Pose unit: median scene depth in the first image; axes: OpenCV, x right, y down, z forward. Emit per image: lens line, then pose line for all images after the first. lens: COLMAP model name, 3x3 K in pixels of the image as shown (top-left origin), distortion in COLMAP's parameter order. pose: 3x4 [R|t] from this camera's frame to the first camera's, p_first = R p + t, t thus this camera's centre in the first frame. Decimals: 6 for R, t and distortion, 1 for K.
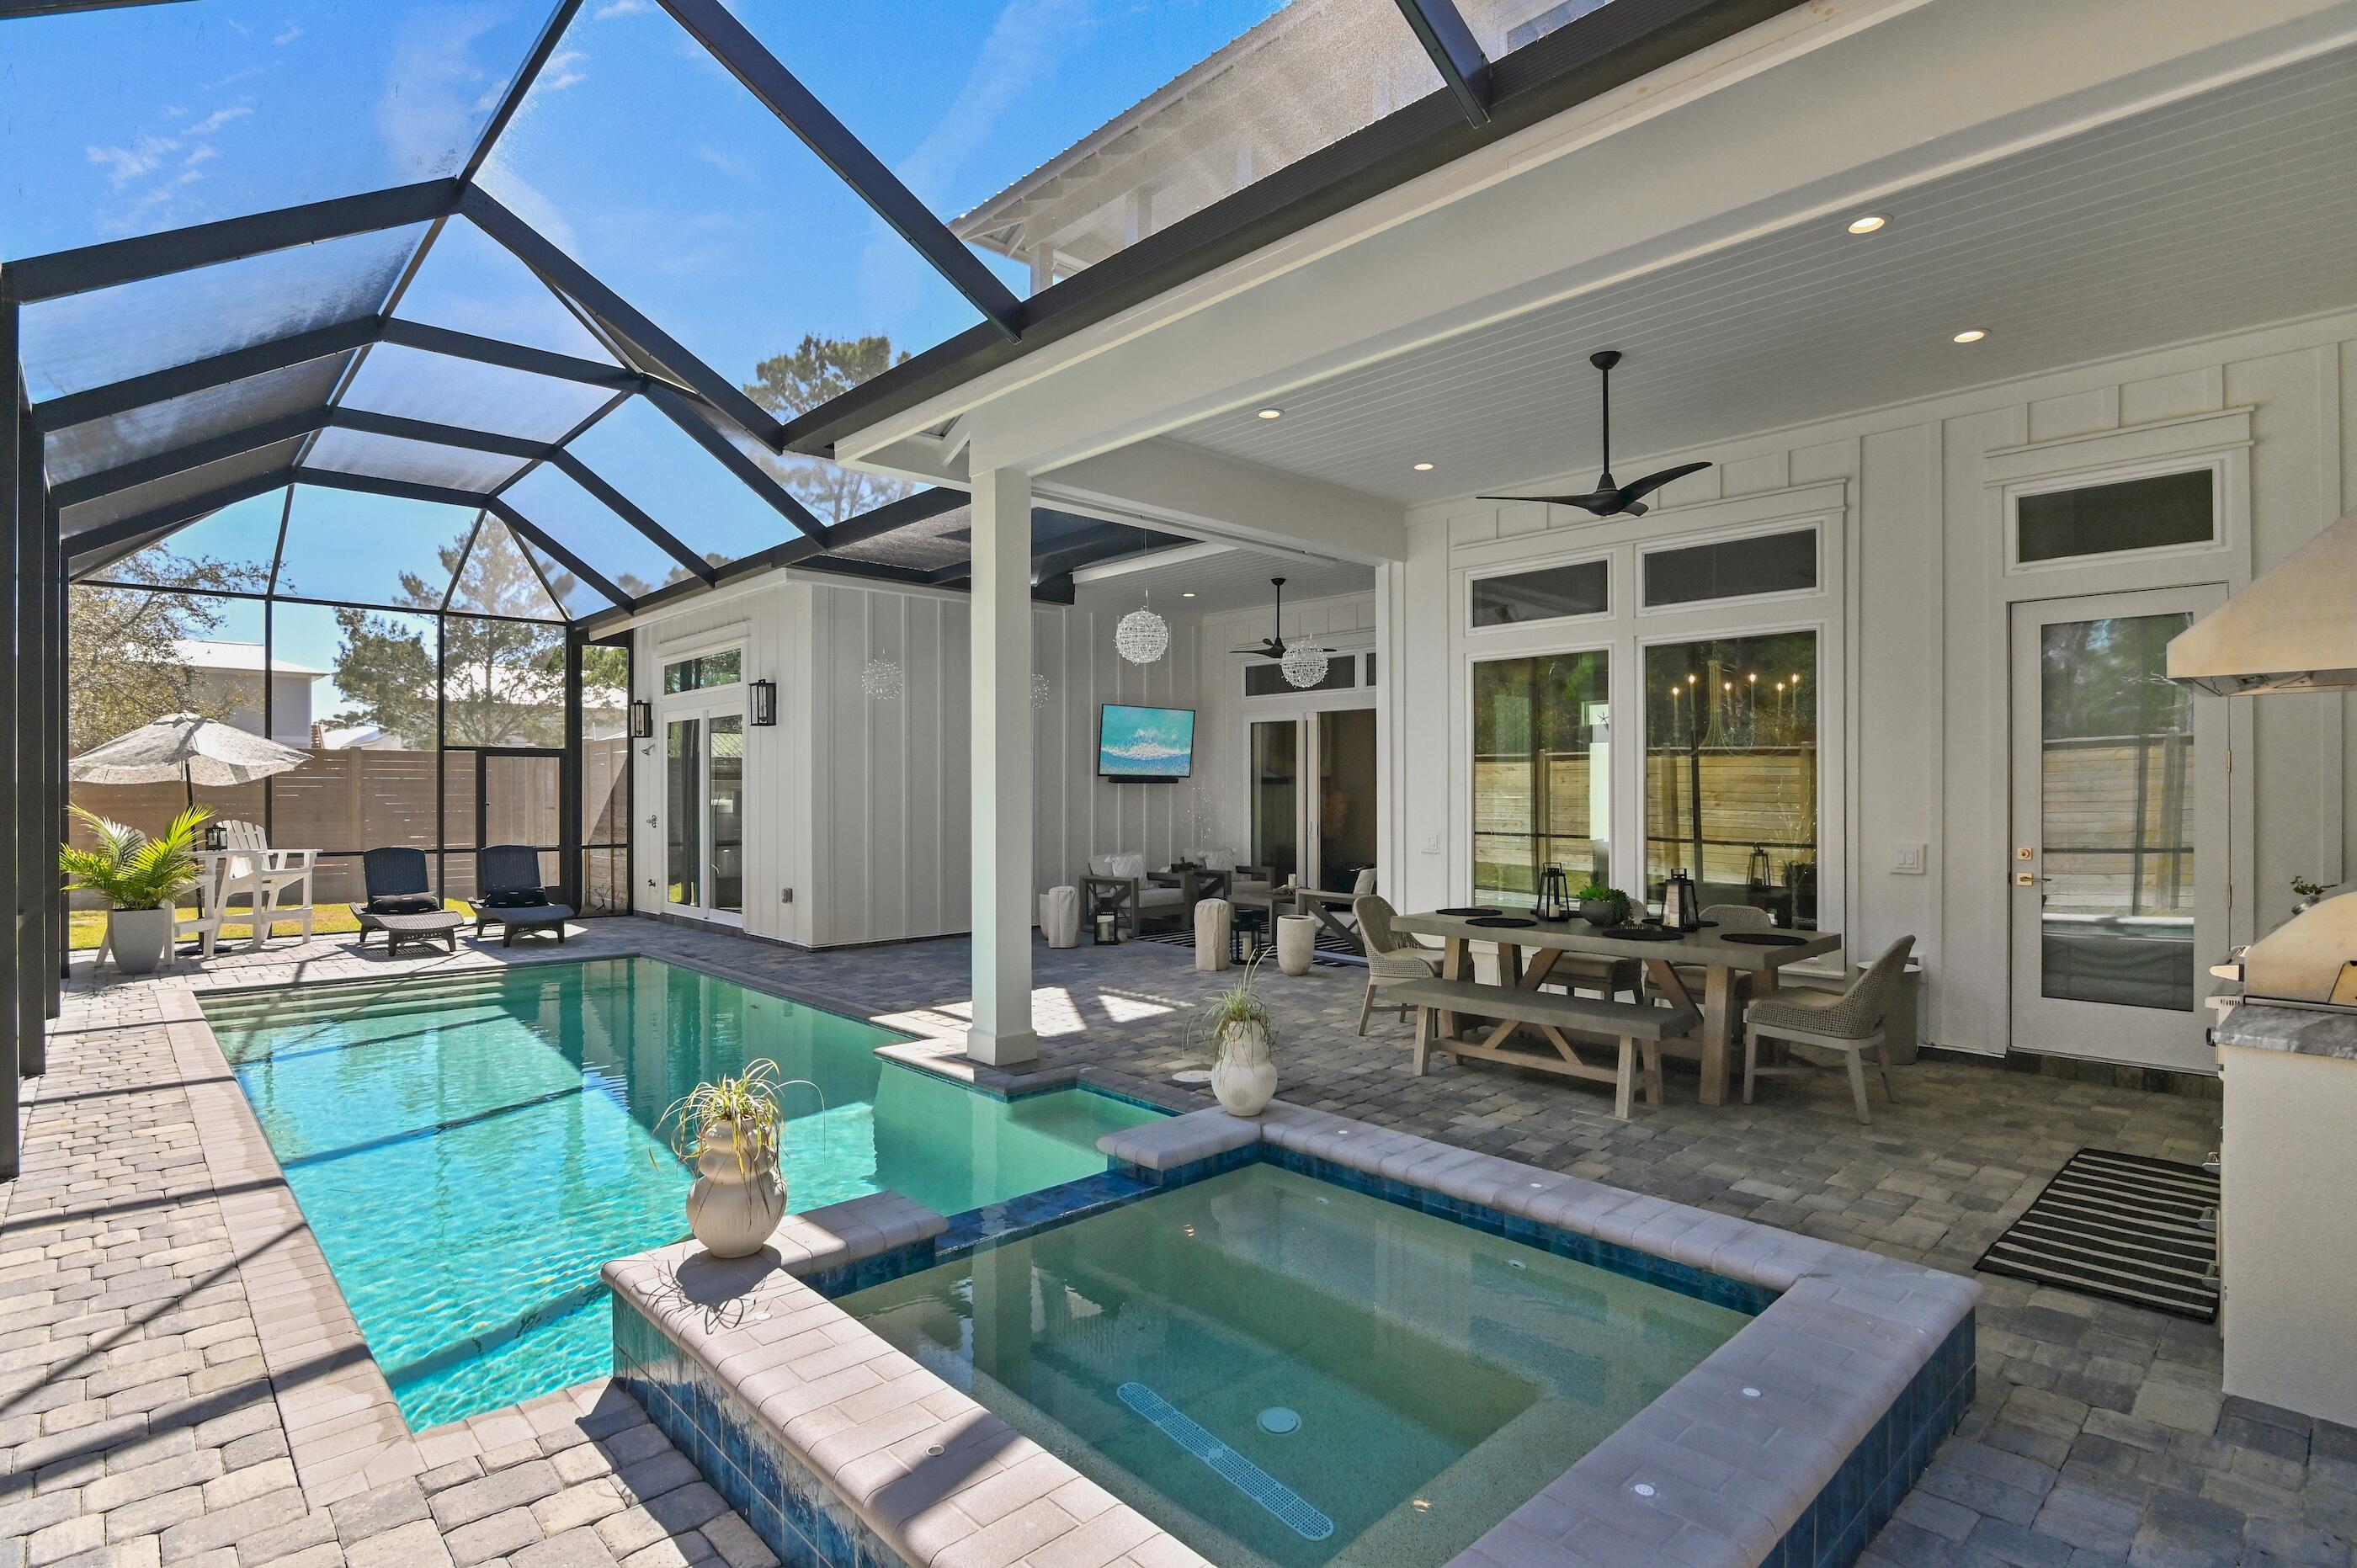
lens RADIAL K [[1174.2, 0, 1157.3], [0, 1174.2, 780.4], [0, 0, 1]] dist [-0.022634, 0.002473]
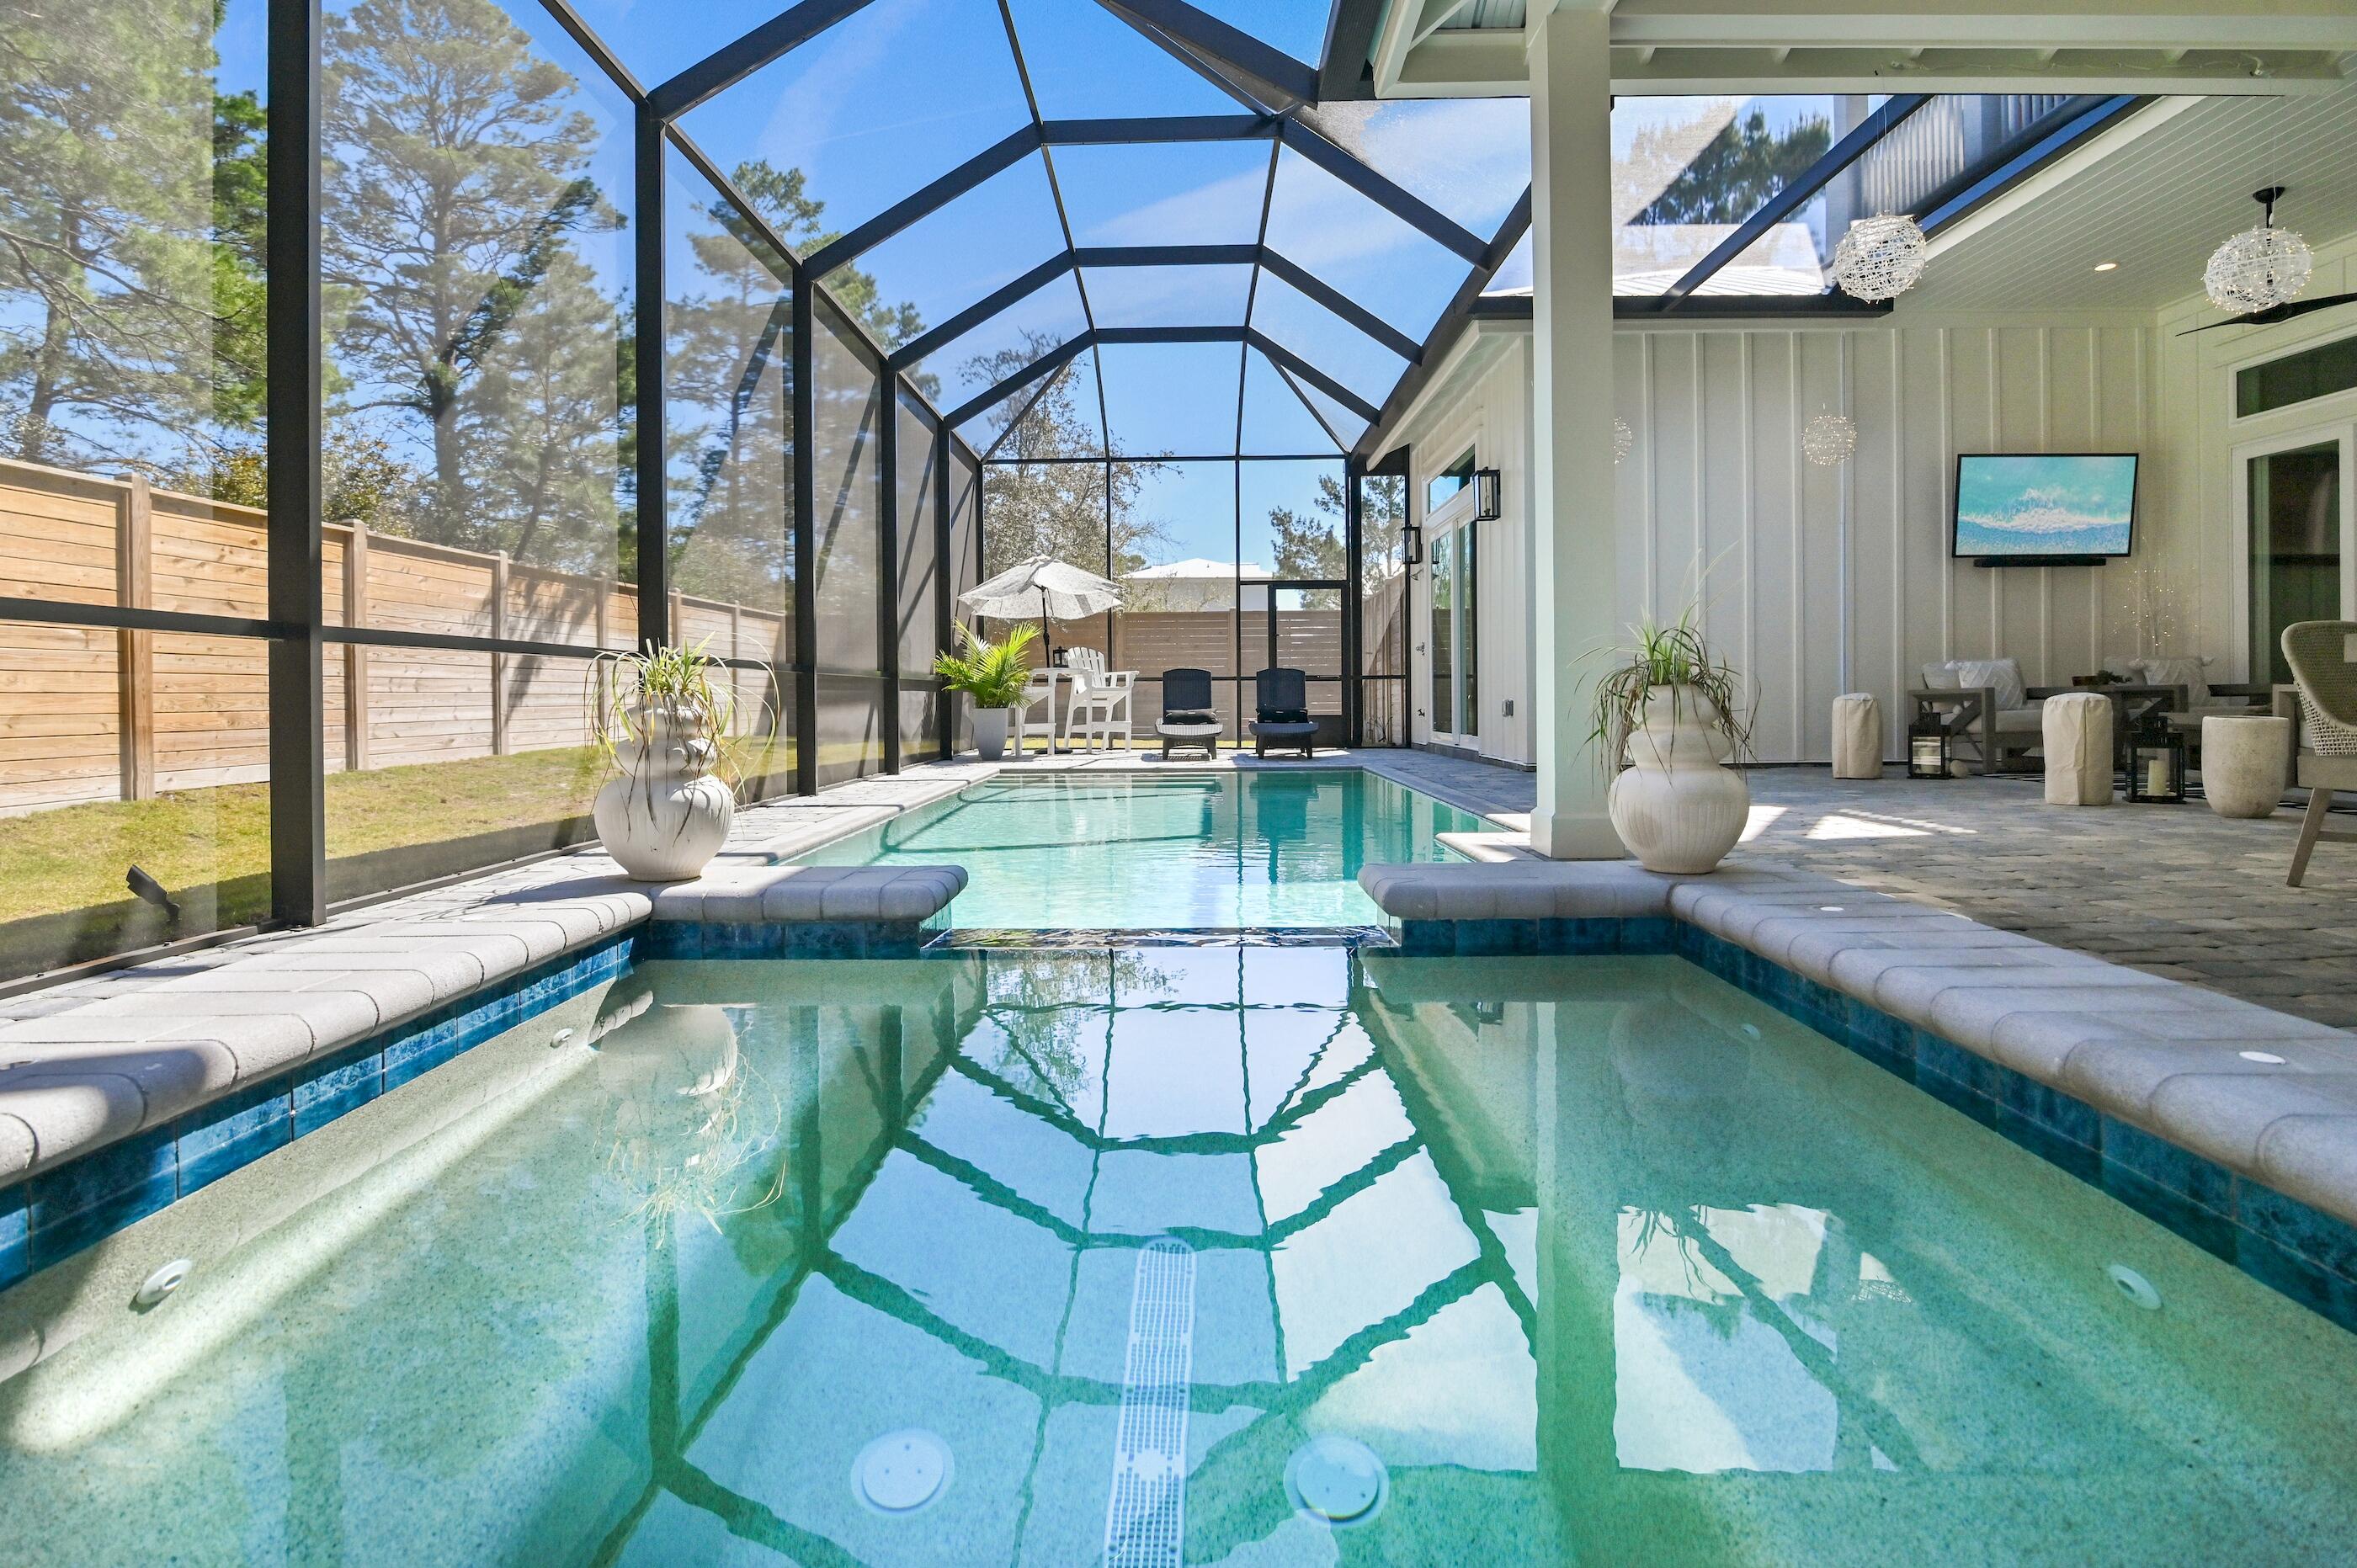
lens RADIAL K [[1174.2, 0, 1176.5], [0, 1174.2, 709.4], [0, 0, 1]] dist [-0.022634, 0.002473]
pose [[0.727590, 0.001735, -0.686010, 0.169104], [0.014069, 0.999749, 0.017450, 0.129266], [0.685868, -0.022348, 0.727383, 0.309318]]
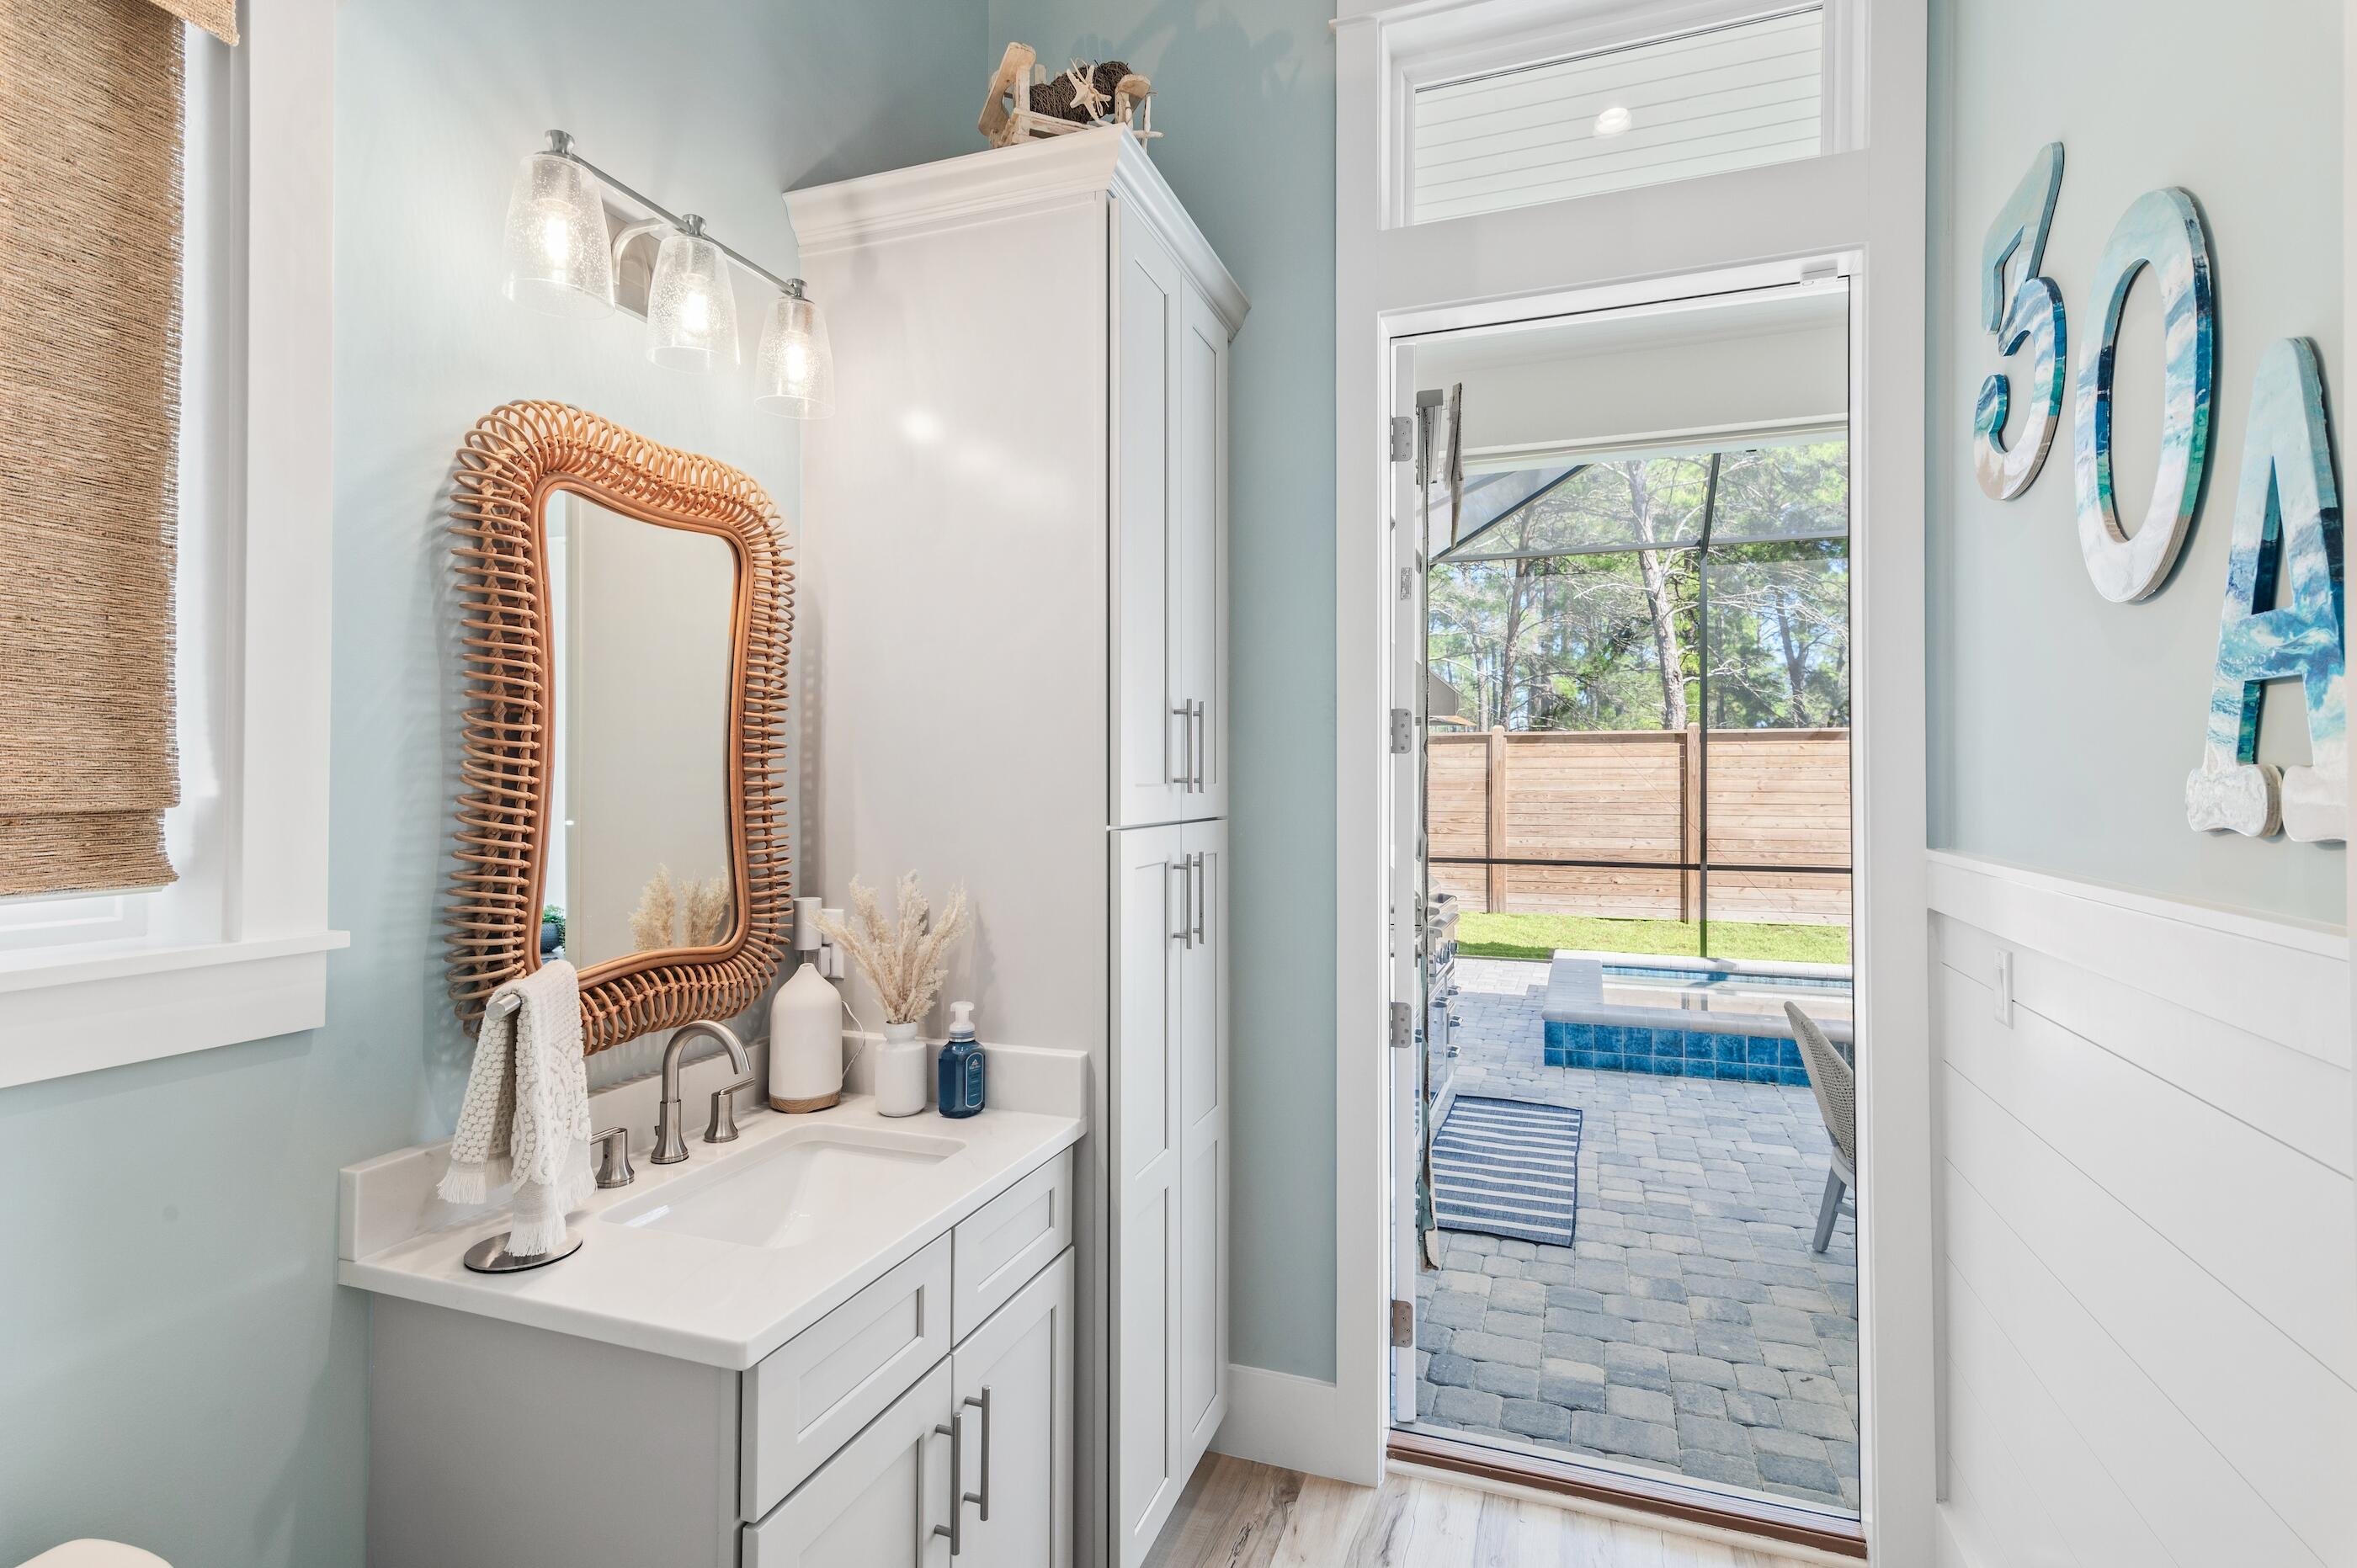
lens RADIAL K [[1174.2, 0, 1170.4], [0, 1174.2, 781.2], [0, 0, 1]] dist [-0.022634, 0.002473]
pose [[-0.886950, 0.001859, -0.461861, 0.987213], [0.008889, 0.999875, -0.013046, 0.008233], [0.461779, -0.015677, -0.886856, 1.109653]]
